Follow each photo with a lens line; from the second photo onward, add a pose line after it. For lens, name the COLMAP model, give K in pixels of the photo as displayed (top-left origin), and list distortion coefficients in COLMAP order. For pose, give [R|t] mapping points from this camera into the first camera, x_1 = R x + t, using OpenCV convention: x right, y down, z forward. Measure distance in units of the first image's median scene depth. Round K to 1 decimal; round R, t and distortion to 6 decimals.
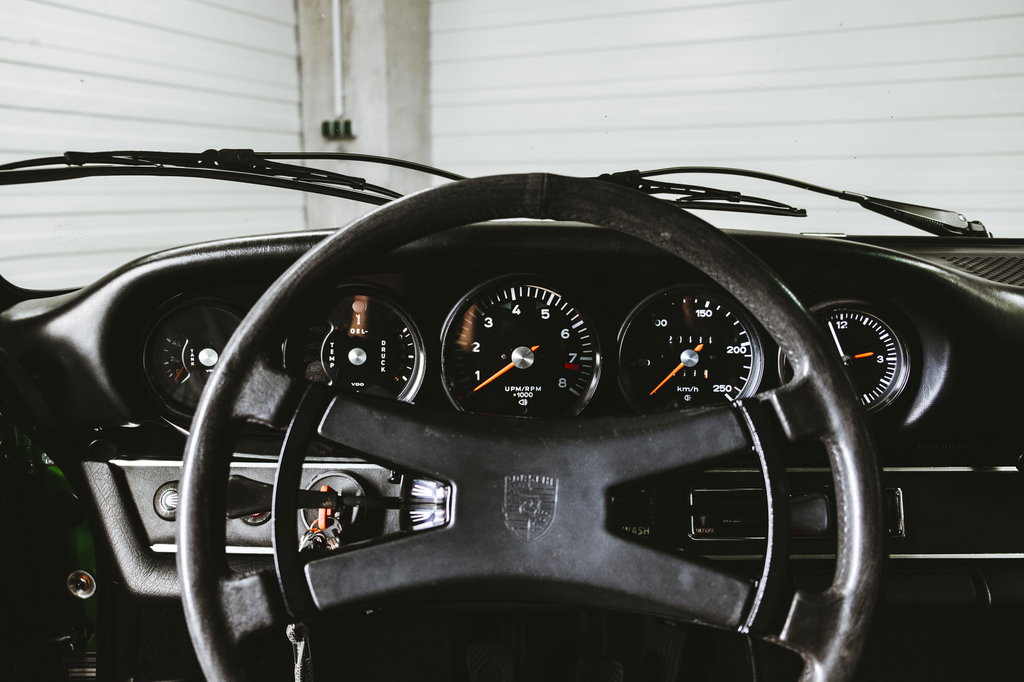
lens RADIAL K [[792.5, 0, 515.9], [0, 792.5, 355.8], [0, 0, 1]] dist [-0.007974, -0.003113]
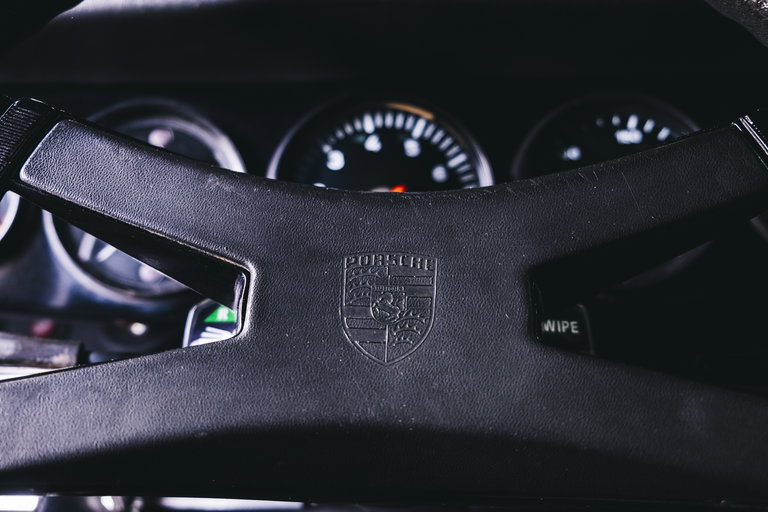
lens RADIAL K [[714.9, 0, 384.0], [0, 714.9, 256.0], [0, 0, 1]] dist [-0.003869, -0.003290]
pose [[0.999842, -0.015933, -0.007853, 0.017777], [0.013383, 0.966373, -0.256797, 0.263763], [0.011680, 0.256651, 0.966434, 0.466834]]
